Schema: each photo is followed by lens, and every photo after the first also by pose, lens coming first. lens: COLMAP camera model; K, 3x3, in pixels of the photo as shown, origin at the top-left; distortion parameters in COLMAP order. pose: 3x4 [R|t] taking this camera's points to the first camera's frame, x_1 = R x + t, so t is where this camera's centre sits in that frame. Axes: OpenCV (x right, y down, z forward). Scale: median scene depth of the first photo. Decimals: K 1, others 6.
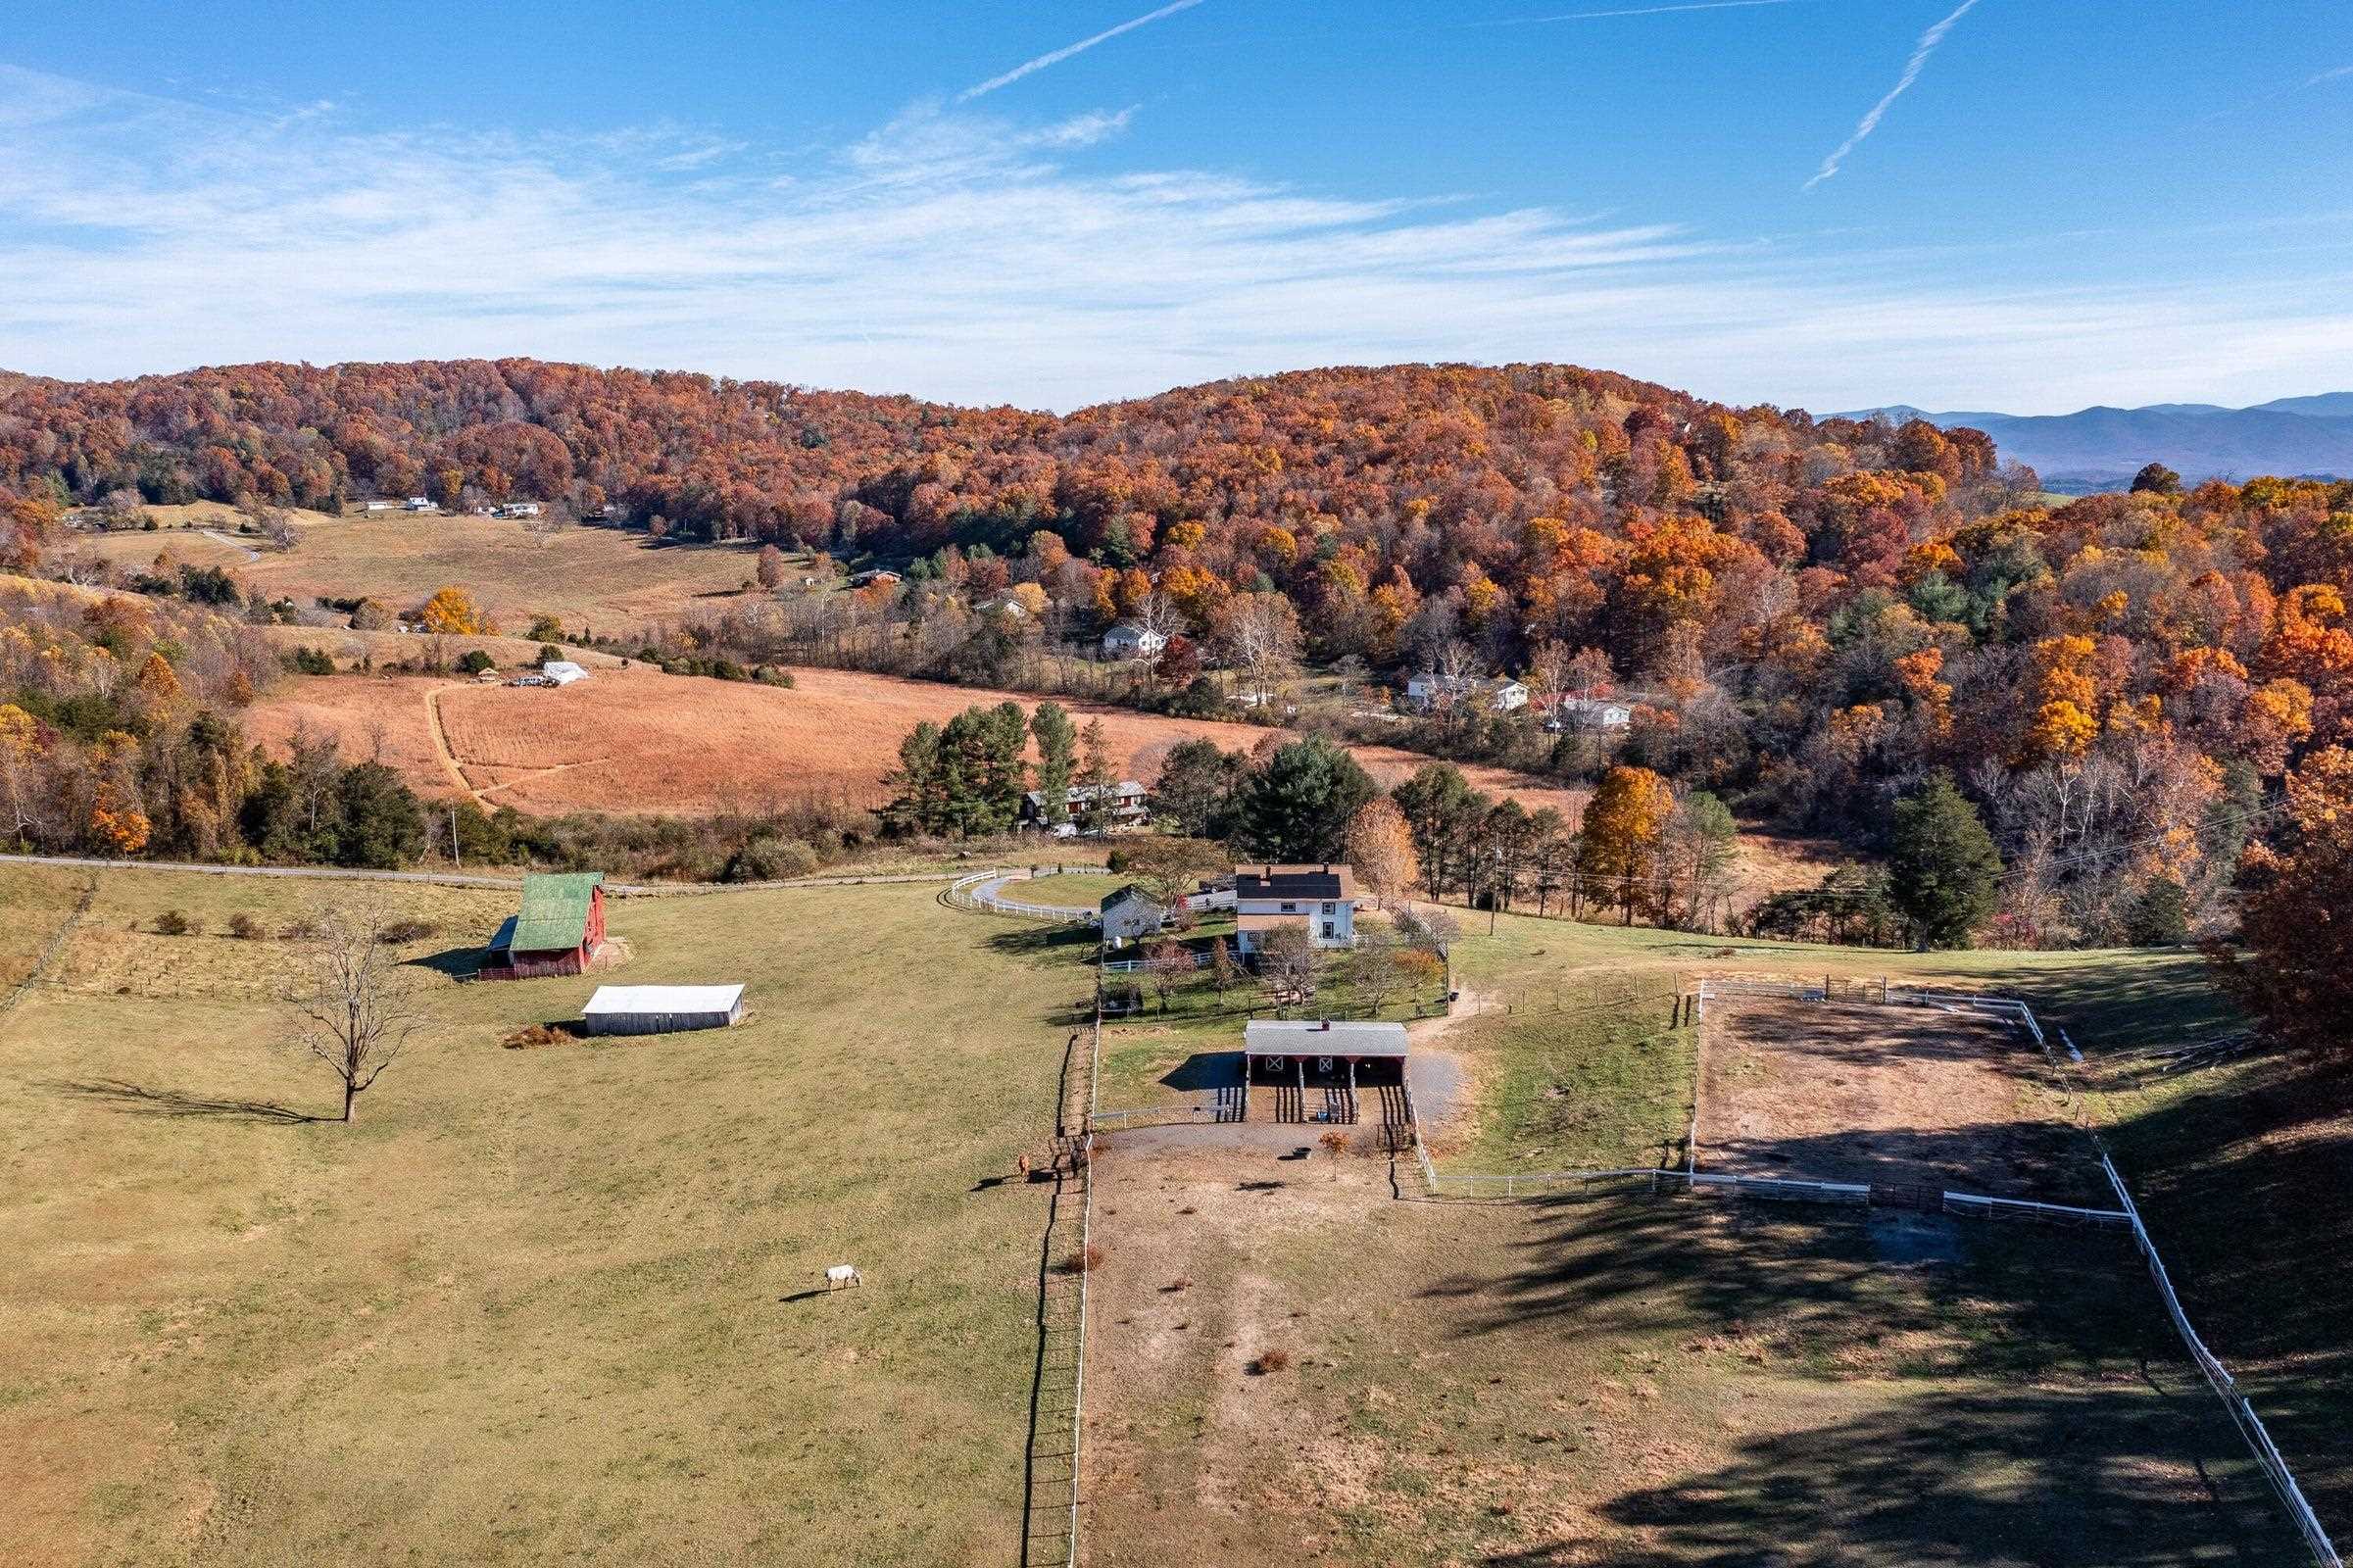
lens RADIAL K [[1934.8, 0, 1191.4], [0, 1934.8, 899.1], [0, 0, 1]] dist [-0.010915, 0.008518]
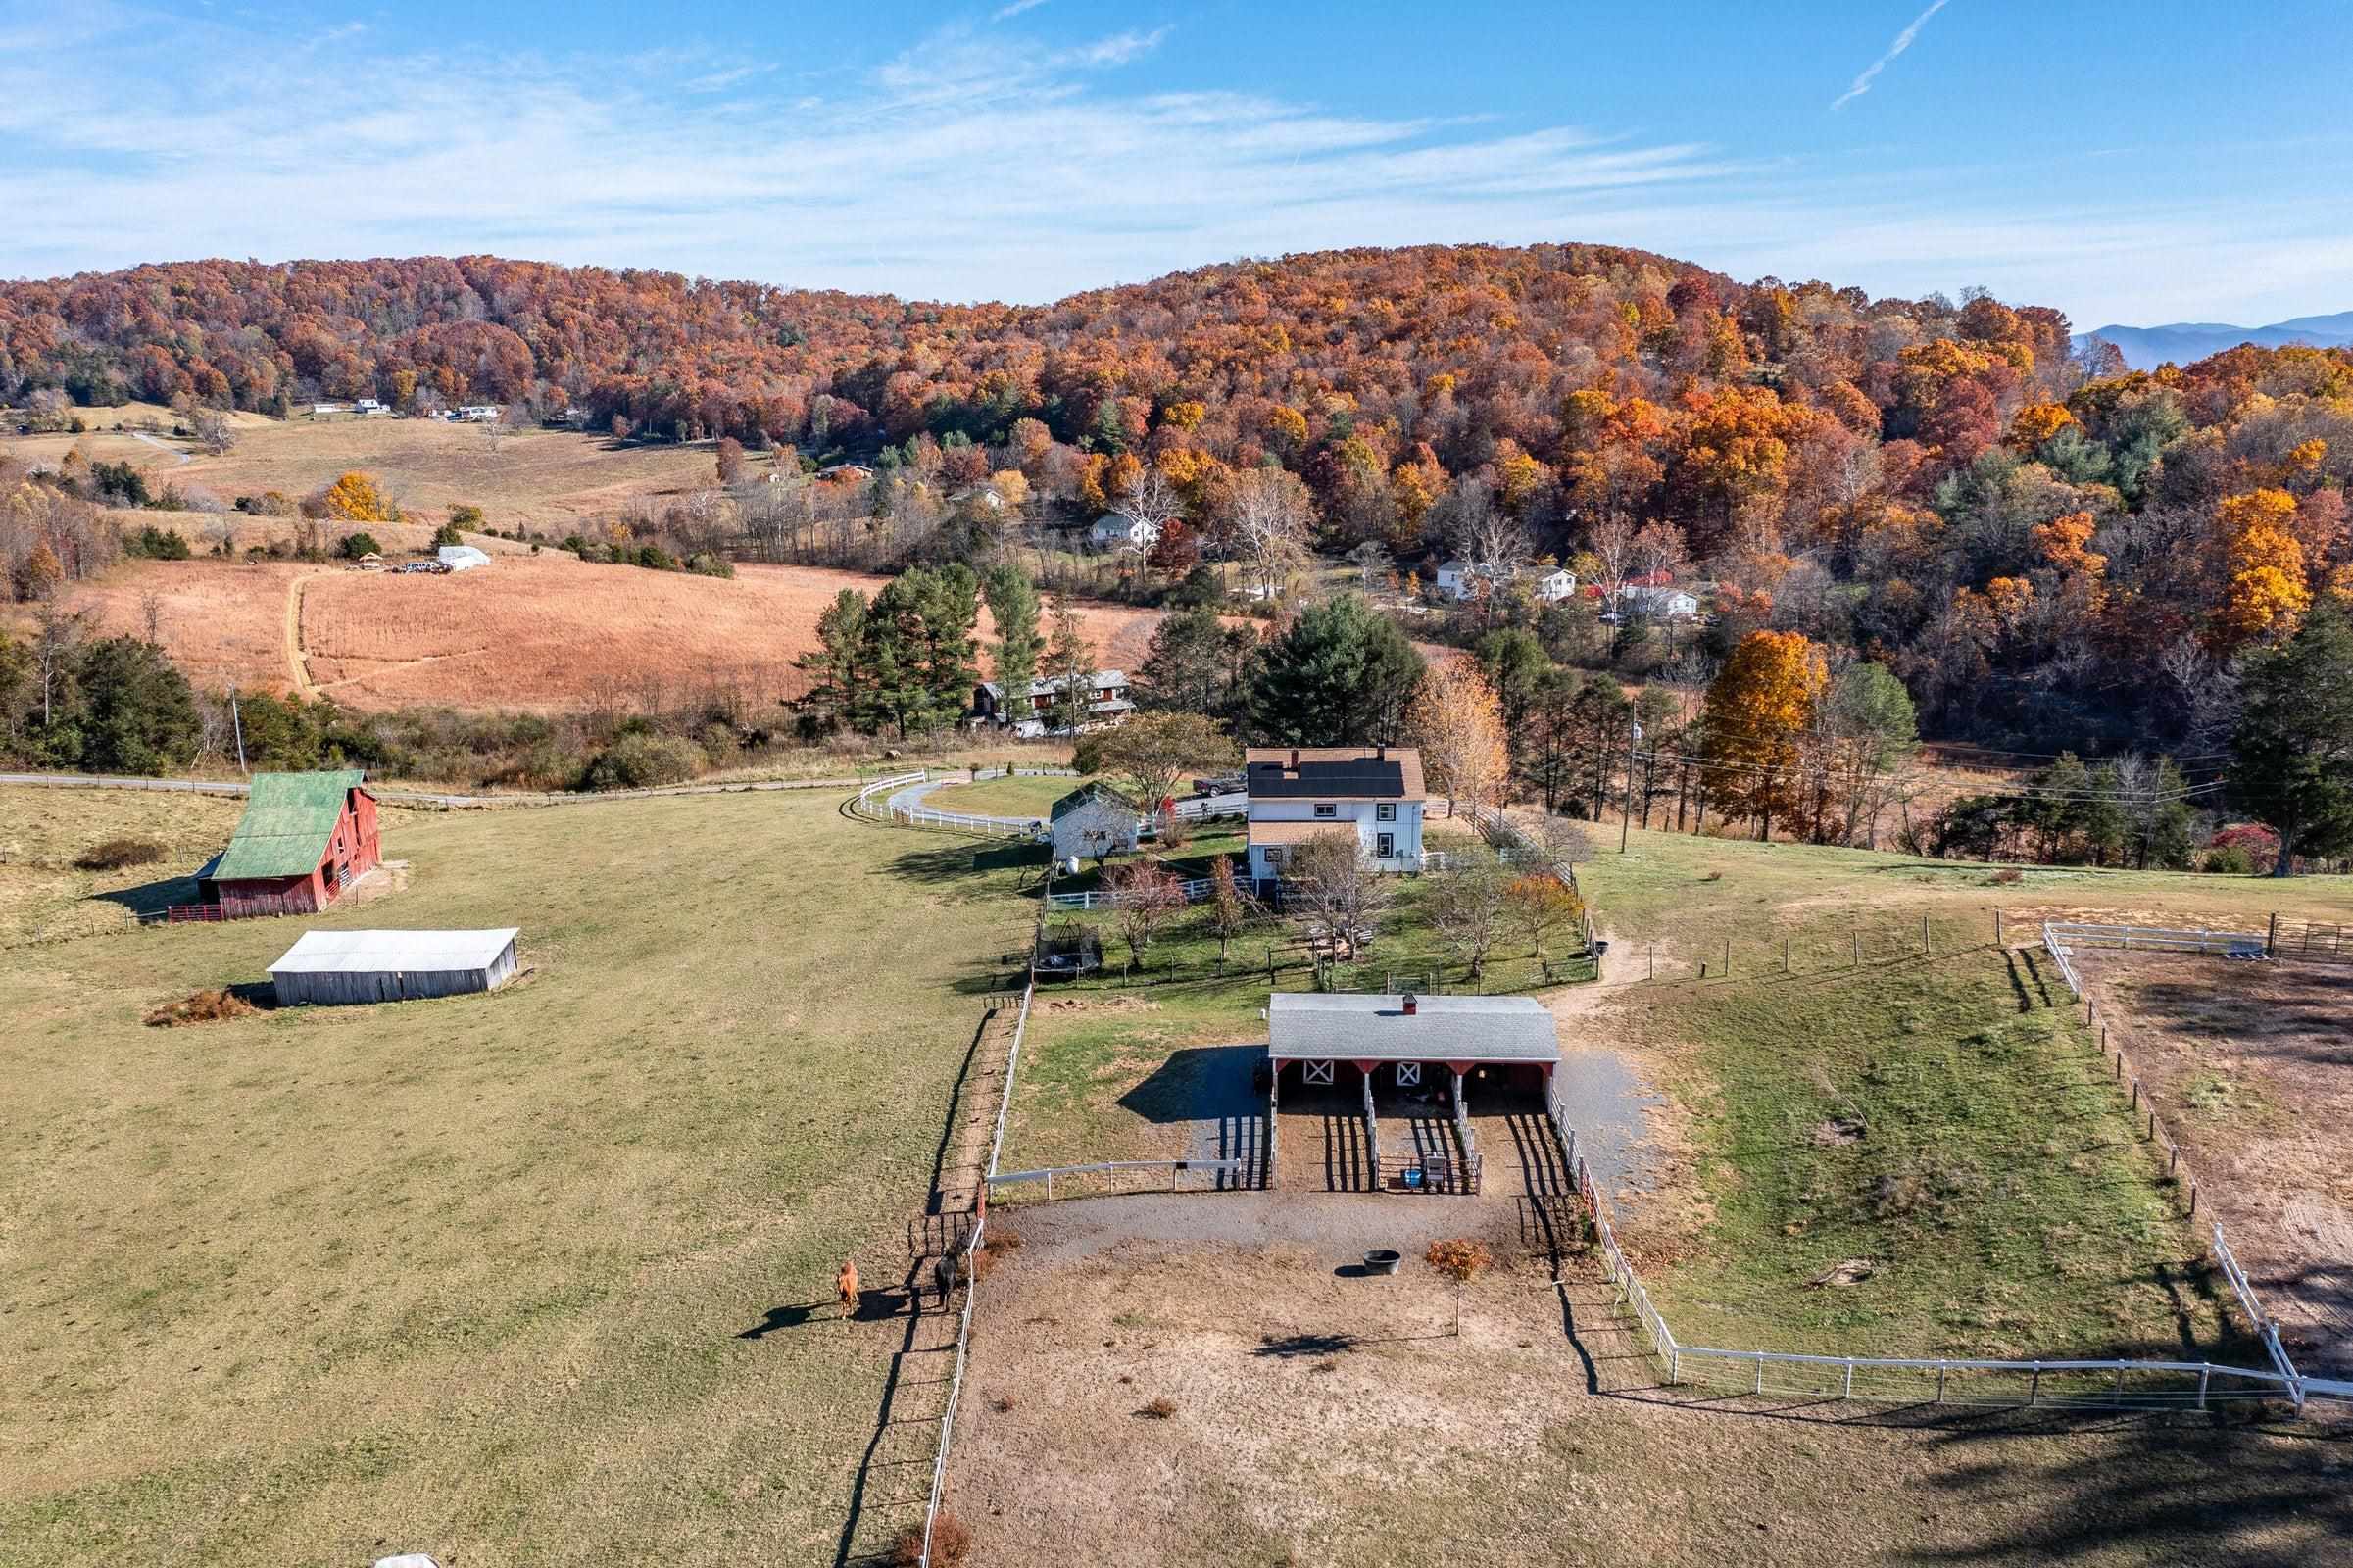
lens RADIAL K [[1934.8, 0, 1193.2], [0, 1934.8, 936.2], [0, 0, 1]] dist [-0.010915, 0.008518]
pose [[0.999997, -0.002298, -0.000226, 0.001848], [0.002307, 0.998451, 0.055586, 0.003996], [0.000098, -0.055586, 0.998454, 0.130026]]
